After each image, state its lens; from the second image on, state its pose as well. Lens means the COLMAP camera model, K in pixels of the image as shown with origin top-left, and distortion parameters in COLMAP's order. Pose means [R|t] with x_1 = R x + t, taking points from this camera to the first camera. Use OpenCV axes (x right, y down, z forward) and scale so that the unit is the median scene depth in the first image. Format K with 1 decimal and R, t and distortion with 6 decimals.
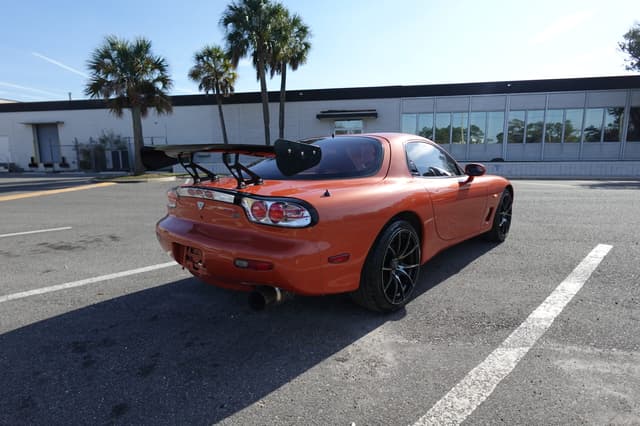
lens RADIAL K [[361.7, 0, 321.1], [0, 361.7, 212.2], [0, 0, 1]] dist [-0.000575, 0.001387]
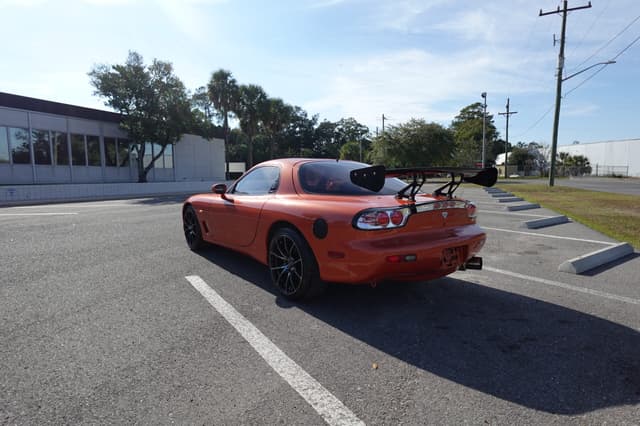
lens RADIAL K [[361.7, 0, 321.1], [0, 361.7, 212.2], [0, 0, 1]] dist [-0.000575, 0.001387]
pose [[0.183243, -0.090611, 0.978883, -0.181307], [0.151248, 0.986486, 0.063002, -0.019054], [-0.971363, 0.136509, 0.194472, 0.128934]]
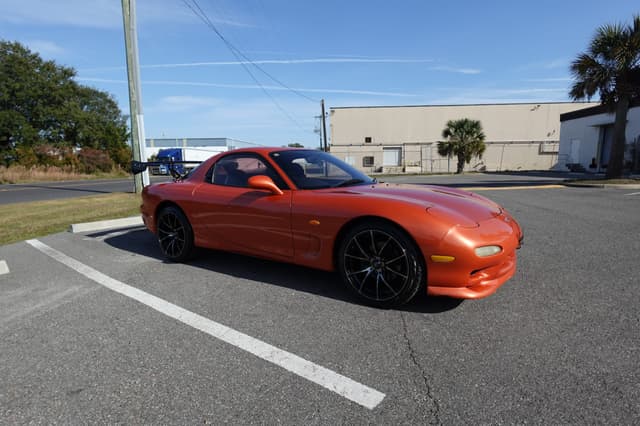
lens RADIAL K [[361.7, 0, 321.1], [0, 361.7, 212.2], [0, 0, 1]] dist [-0.000575, 0.001387]
pose [[0.108677, 0.140057, -0.984161, 0.226066], [-0.138961, 0.982445, 0.124468, -0.029608], [0.984317, 0.123233, 0.126232, 0.172918]]
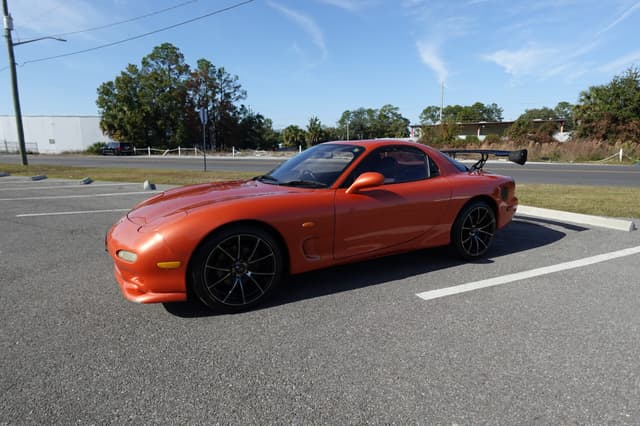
lens RADIAL K [[361.7, 0, 321.1], [0, 361.7, 212.2], [0, 0, 1]] dist [-0.000575, 0.001387]
pose [[-0.947386, -0.038508, 0.317768, -0.020899], [0.066295, 0.947606, 0.312486, -0.061987], [-0.313152, 0.317111, -0.895196, 0.361306]]
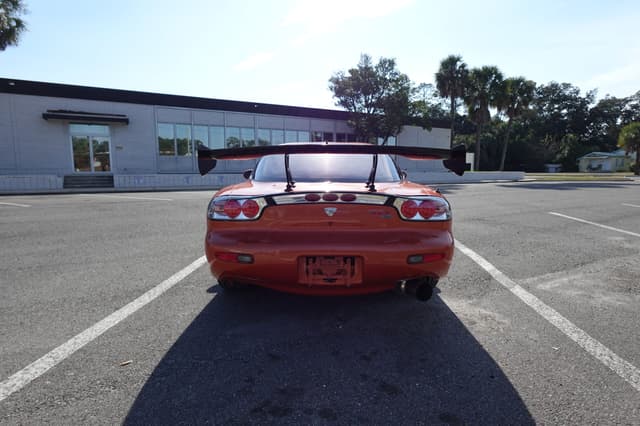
lens RADIAL K [[361.7, 0, 321.1], [0, 361.7, 212.2], [0, 0, 1]] dist [-0.000575, 0.001387]
pose [[0.749519, -0.071603, 0.658099, -0.105260], [0.094338, 0.995540, 0.000874, -0.002156], [-0.655227, 0.061428, 0.752931, 0.035381]]
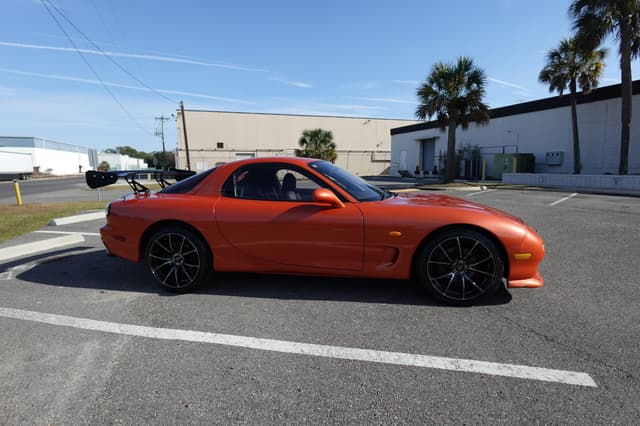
lens RADIAL K [[361.7, 0, 321.1], [0, 361.7, 212.2], [0, 0, 1]] dist [-0.000575, 0.001387]
pose [[0.509232, 0.109955, -0.853577, 0.195722], [-0.126413, 0.990604, 0.052190, -0.020241], [0.851295, 0.081326, 0.518347, 0.089613]]
